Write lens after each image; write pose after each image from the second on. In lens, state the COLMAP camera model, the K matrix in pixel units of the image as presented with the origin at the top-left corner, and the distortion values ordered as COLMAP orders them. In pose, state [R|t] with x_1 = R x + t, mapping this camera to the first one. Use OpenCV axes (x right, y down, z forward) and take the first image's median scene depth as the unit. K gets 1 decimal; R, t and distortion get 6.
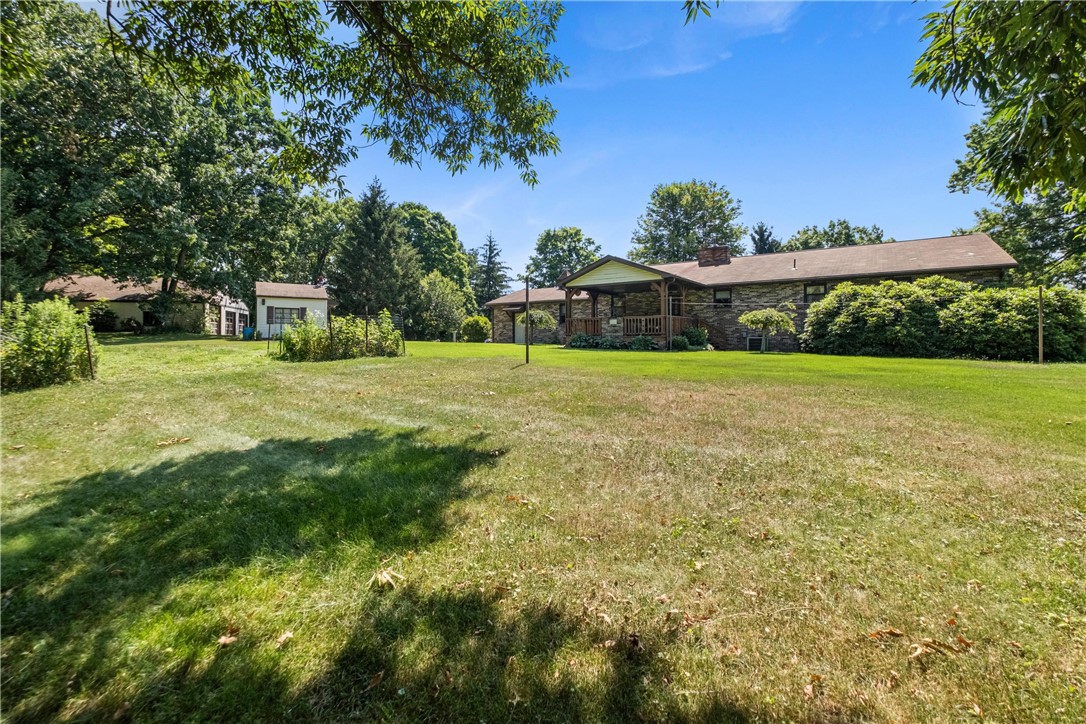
lens RADIAL K [[467.8, 0, 543.0], [0, 467.8, 355.6], [0, 0, 1]] dist [-0.002721, -0.000235]
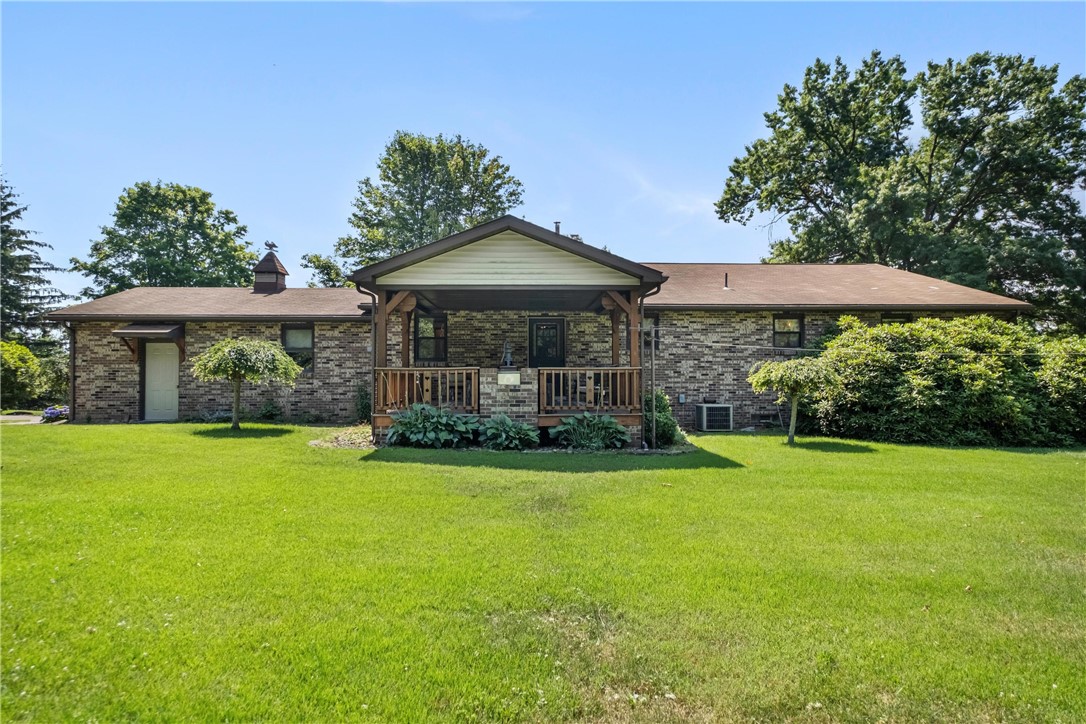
lens RADIAL K [[618.5, 0, 541.2], [0, 618.5, 371.0], [0, 0, 1]] dist [0.007462, 0.000178]
pose [[0.805622, 0.005808, 0.592402, -0.043350], [0.018926, 0.999189, -0.035534, -0.017078], [-0.592128, 0.039839, 0.804859, 0.158021]]
